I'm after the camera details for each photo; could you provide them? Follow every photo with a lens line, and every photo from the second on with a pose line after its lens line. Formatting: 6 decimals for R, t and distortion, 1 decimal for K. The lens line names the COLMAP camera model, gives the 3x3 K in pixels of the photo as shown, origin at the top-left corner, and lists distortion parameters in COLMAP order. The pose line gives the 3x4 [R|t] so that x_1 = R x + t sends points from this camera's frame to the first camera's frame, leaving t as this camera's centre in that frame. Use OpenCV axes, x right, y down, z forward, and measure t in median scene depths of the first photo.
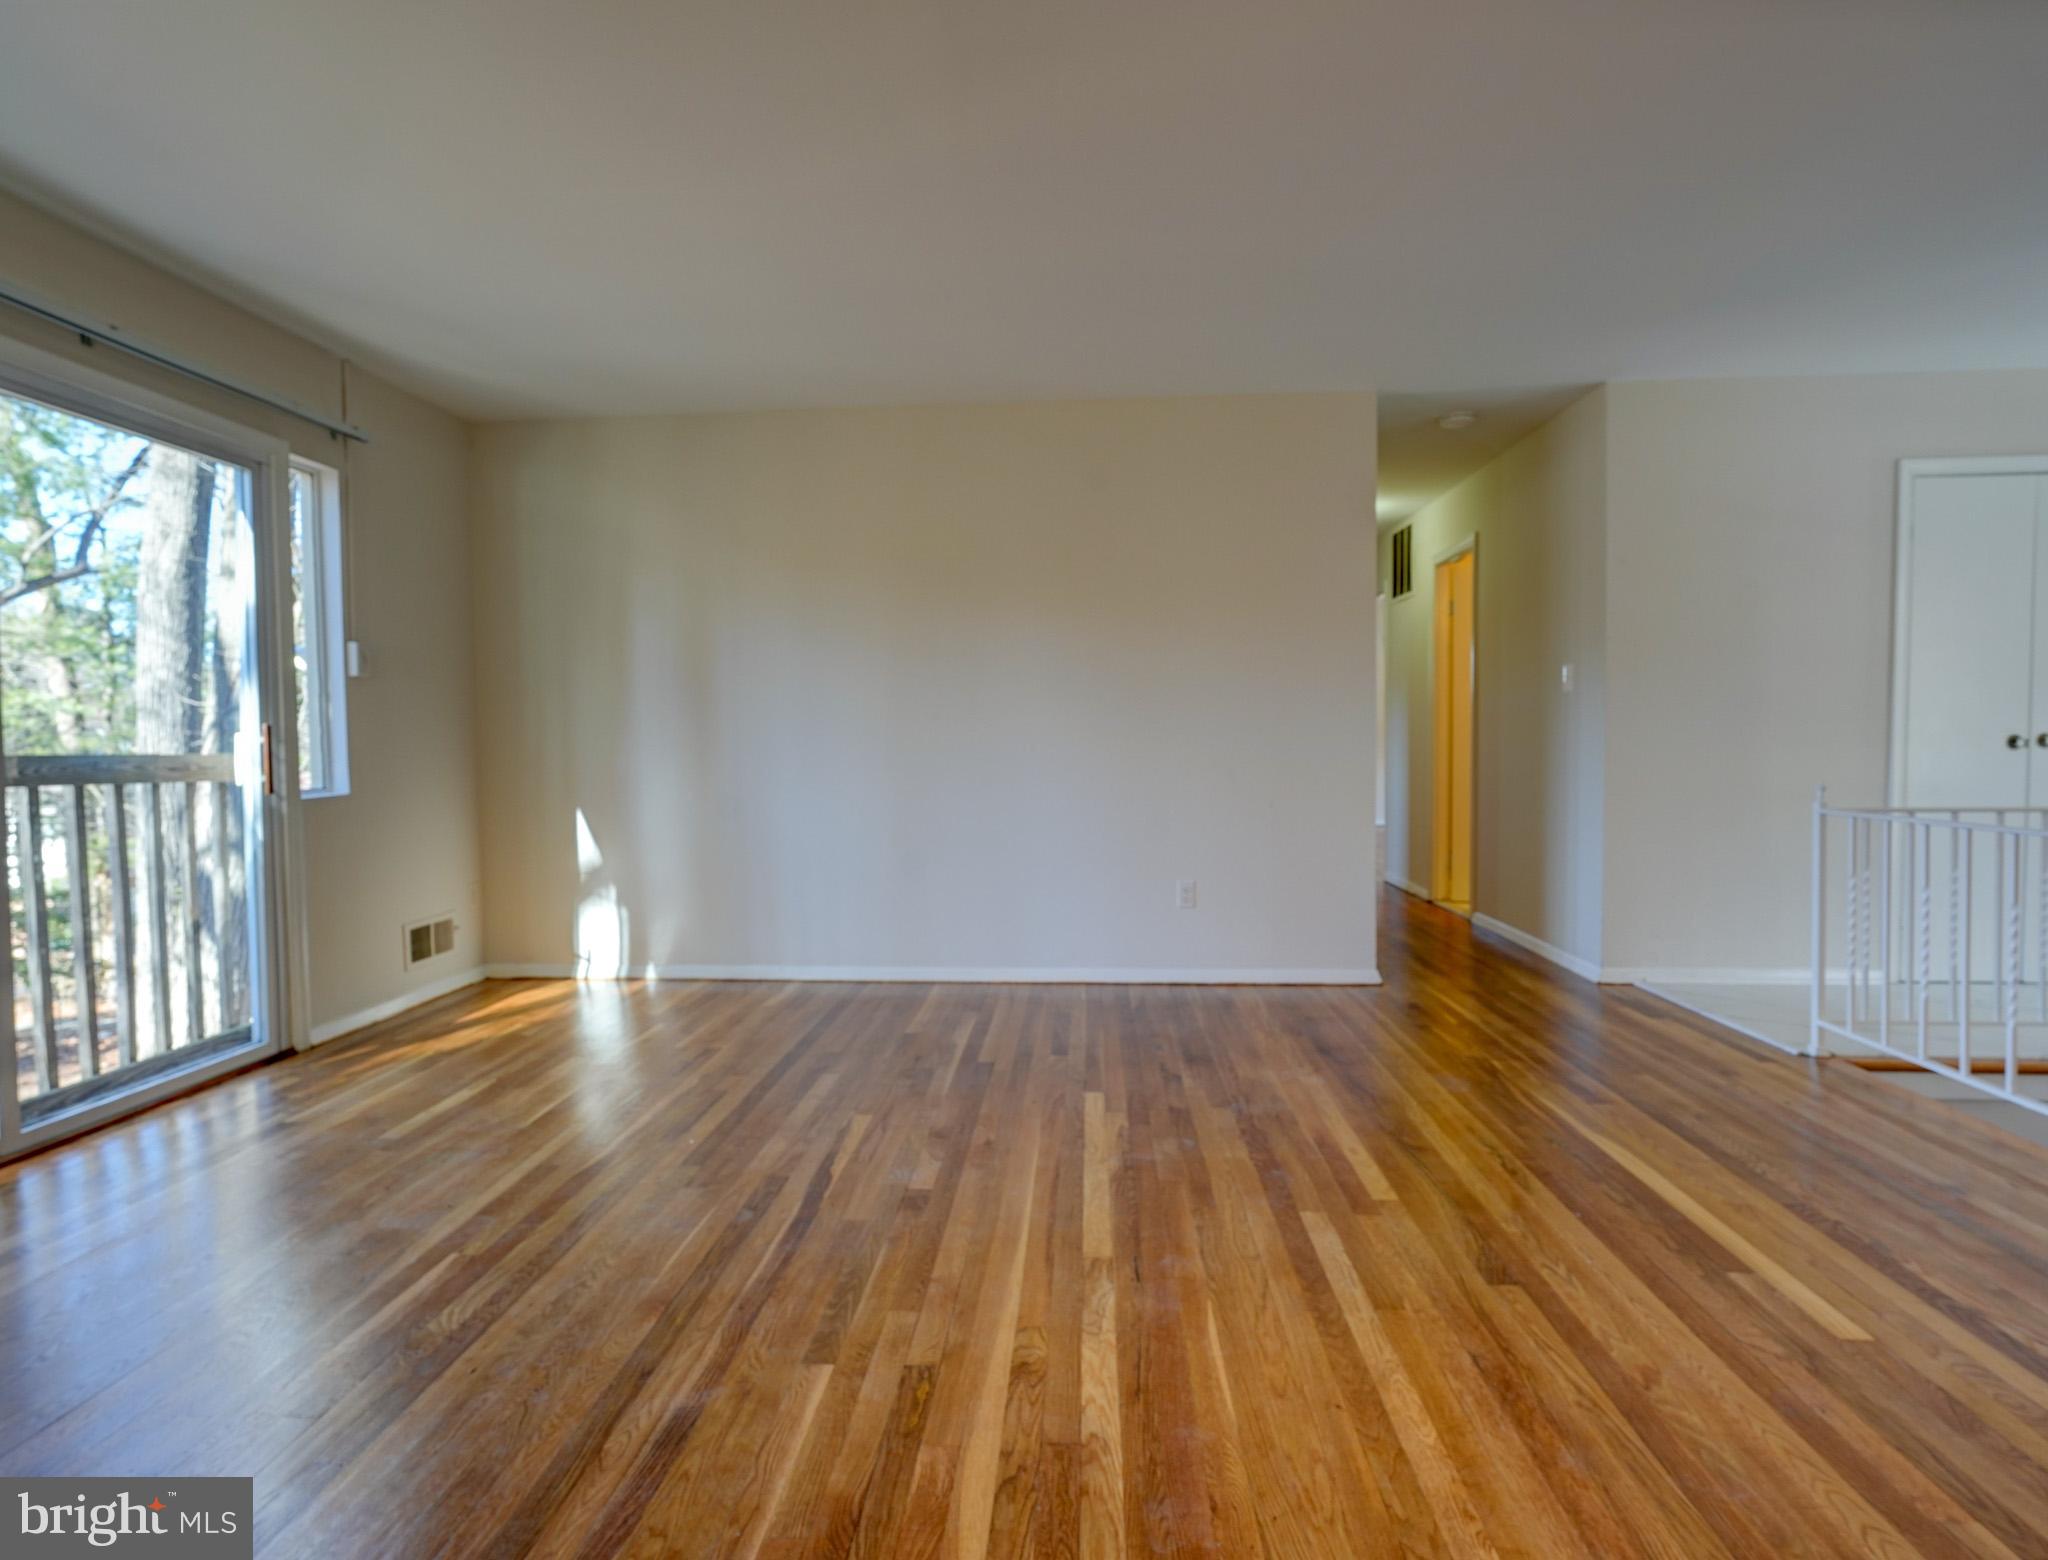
lens RADIAL K [[1033.3, 0, 1020.1], [0, 1033.3, 779.6], [0, 0, 1]] dist [-0.000136, -0.000008]
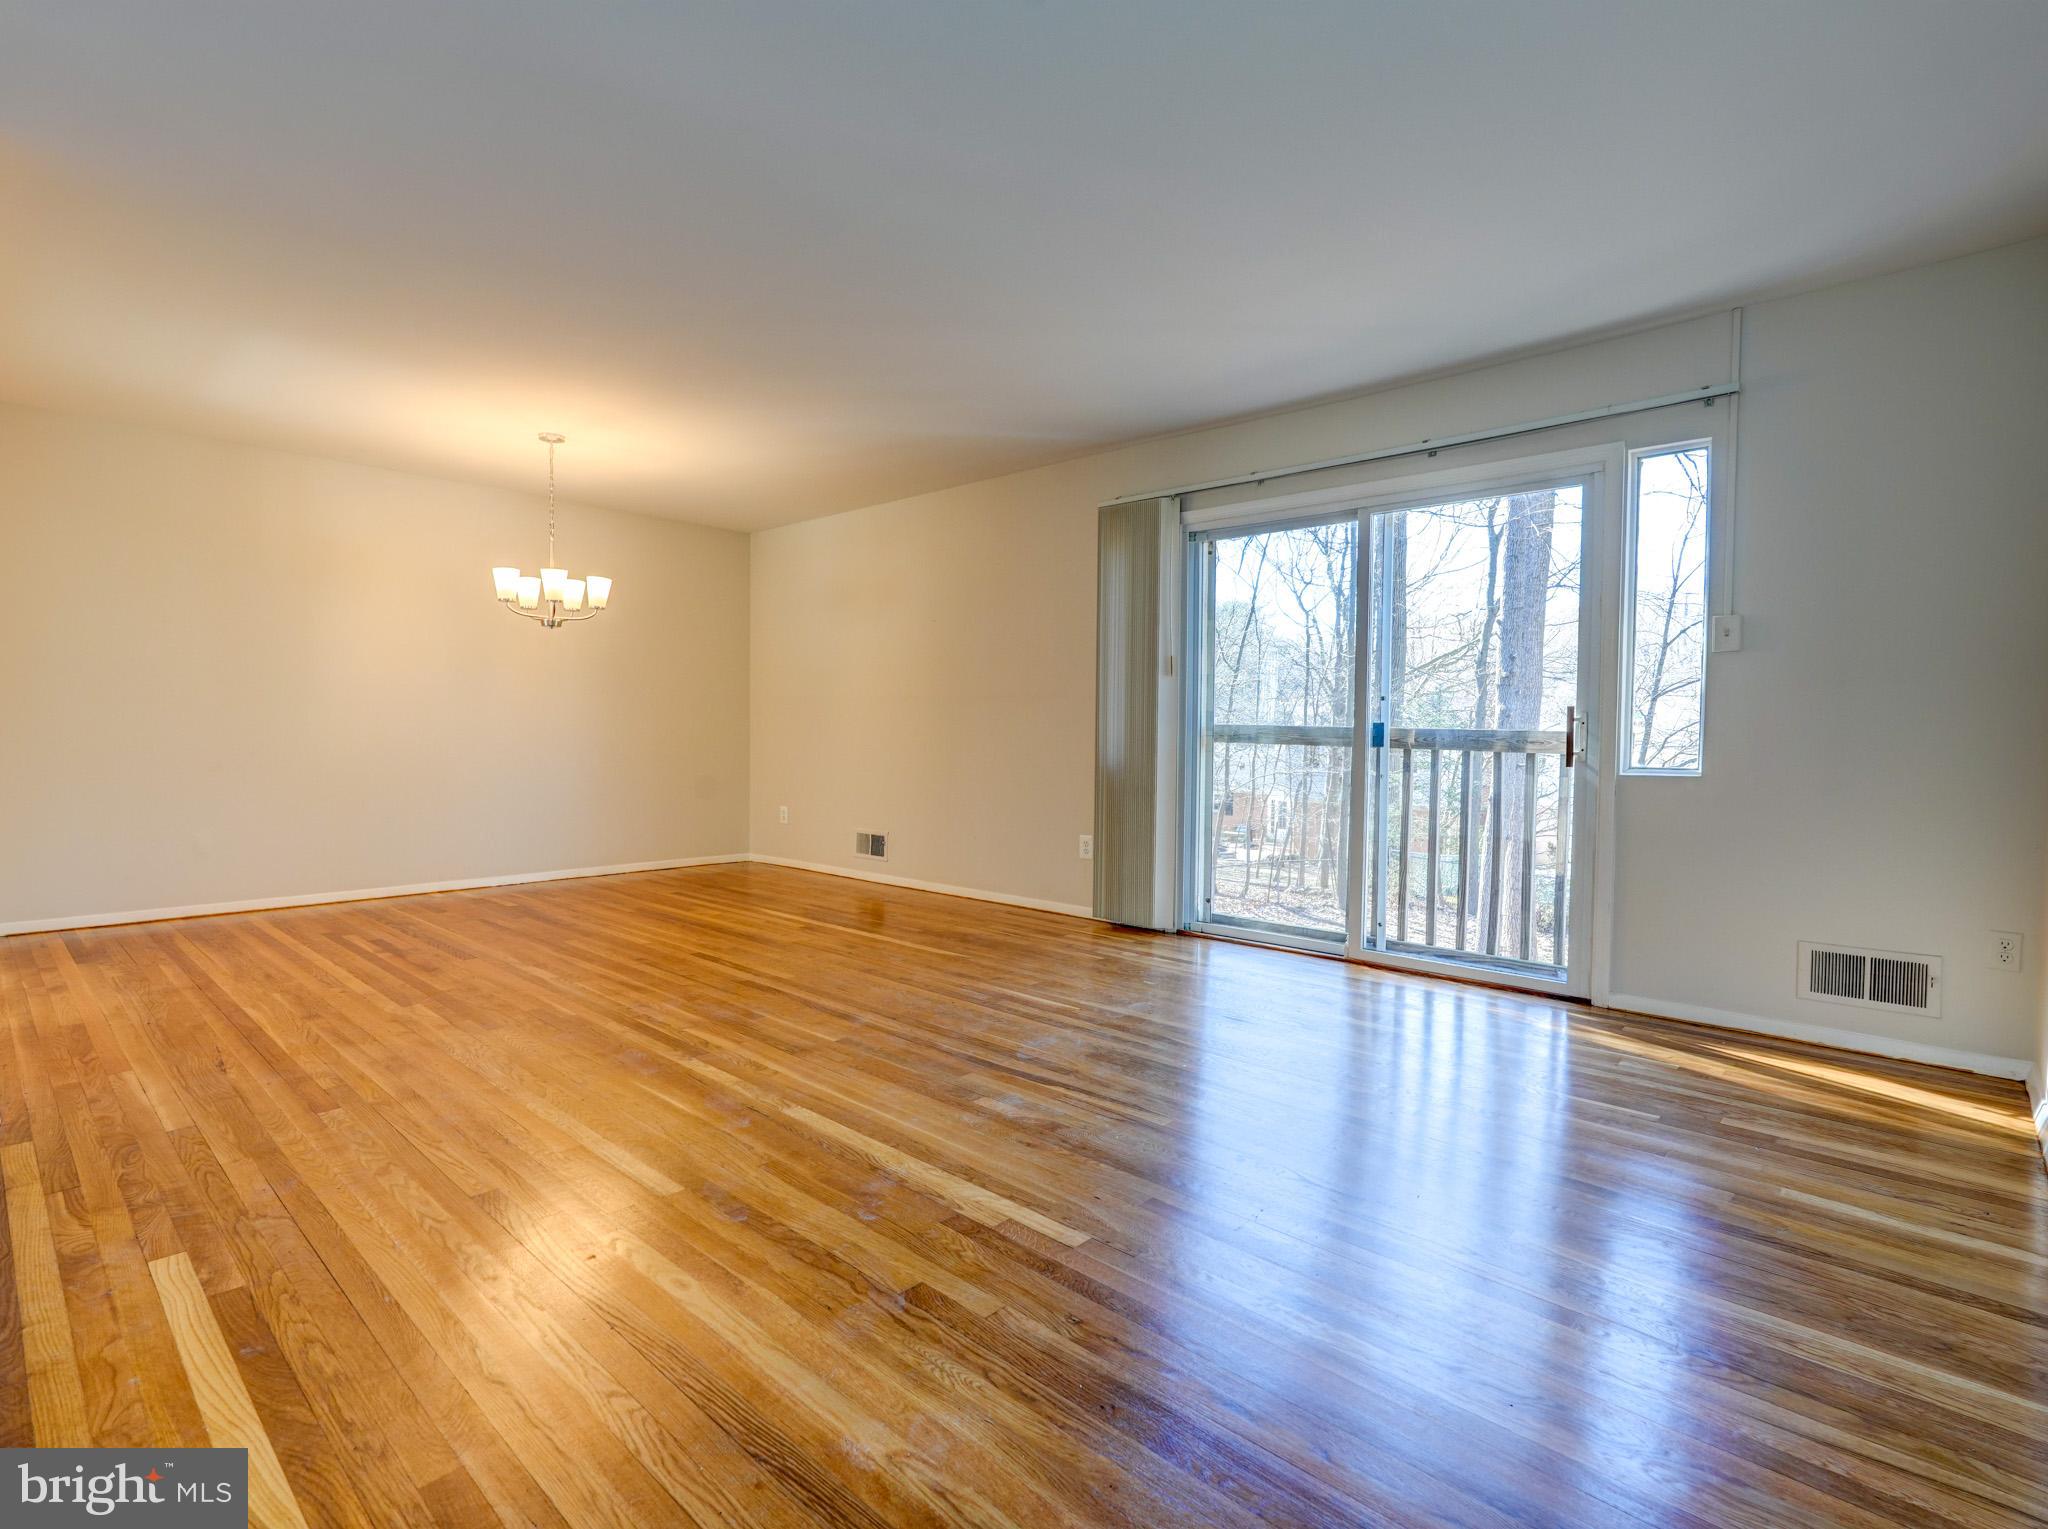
lens RADIAL K [[1020.9, 0, 974.0], [0, 1020.9, 746.7], [0, 0, 1]] dist [-0.002839, 0.000309]
pose [[-0.653063, 0.020448, -0.757028, 0.757697], [-0.025788, 0.998455, 0.049216, -0.063893], [0.756865, 0.051664, -0.651526, 1.676395]]
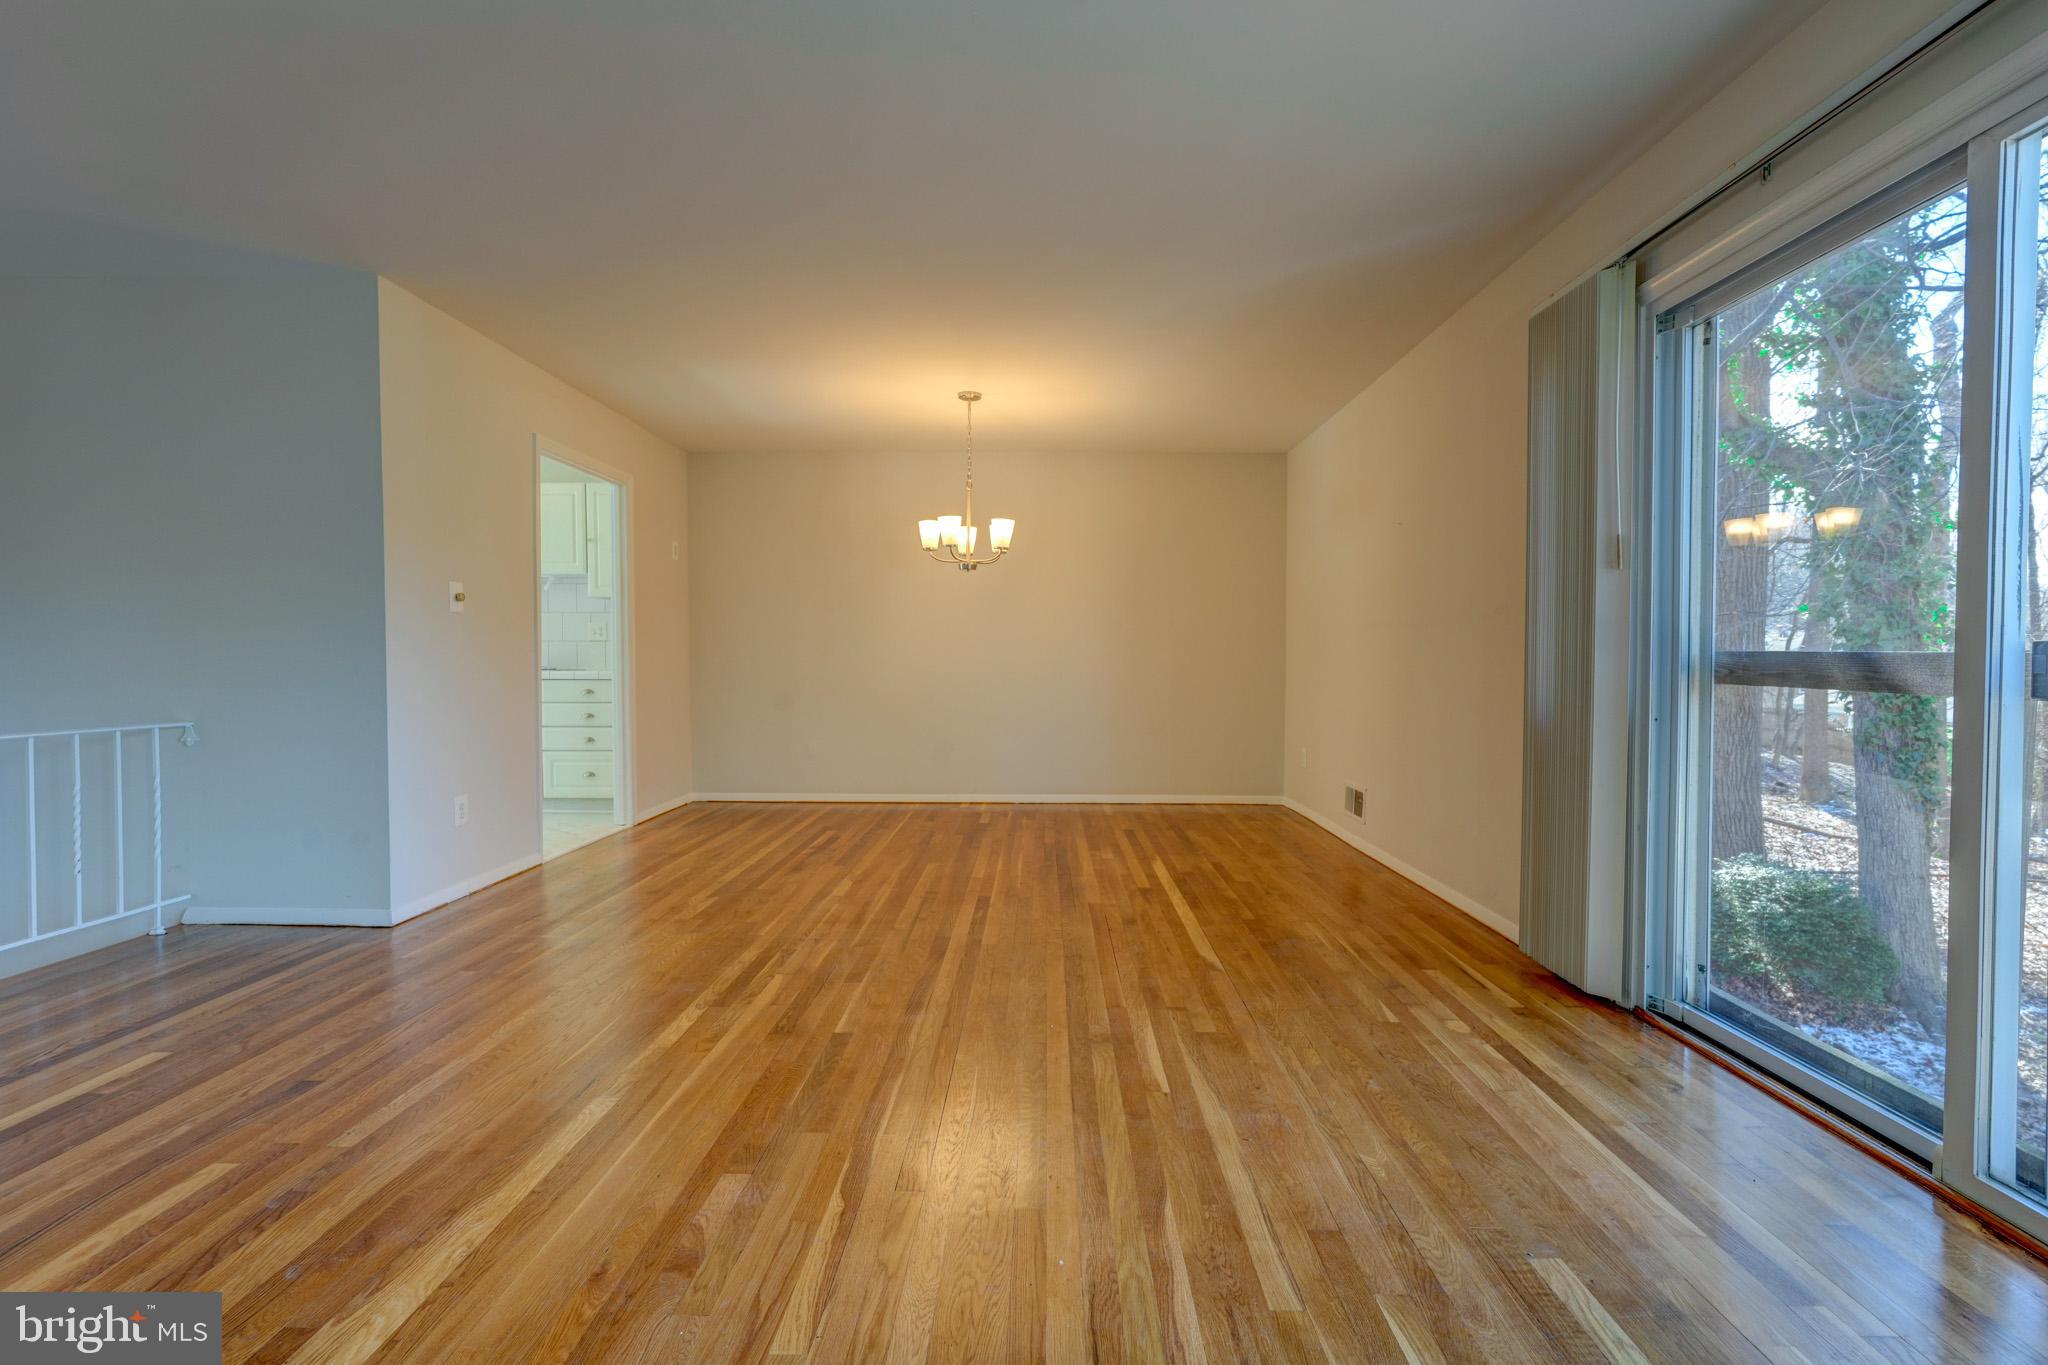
lens RADIAL K [[906.7, 0, 1016.6], [0, 906.7, 674.6], [0, 0, 1]] dist [-0.013467, 0.006132]
pose [[-0.999379, 0.012752, -0.032853, -0.298925], [0.011106, 0.998698, 0.049794, -0.051748], [0.033445, 0.049398, -0.998219, 1.672920]]
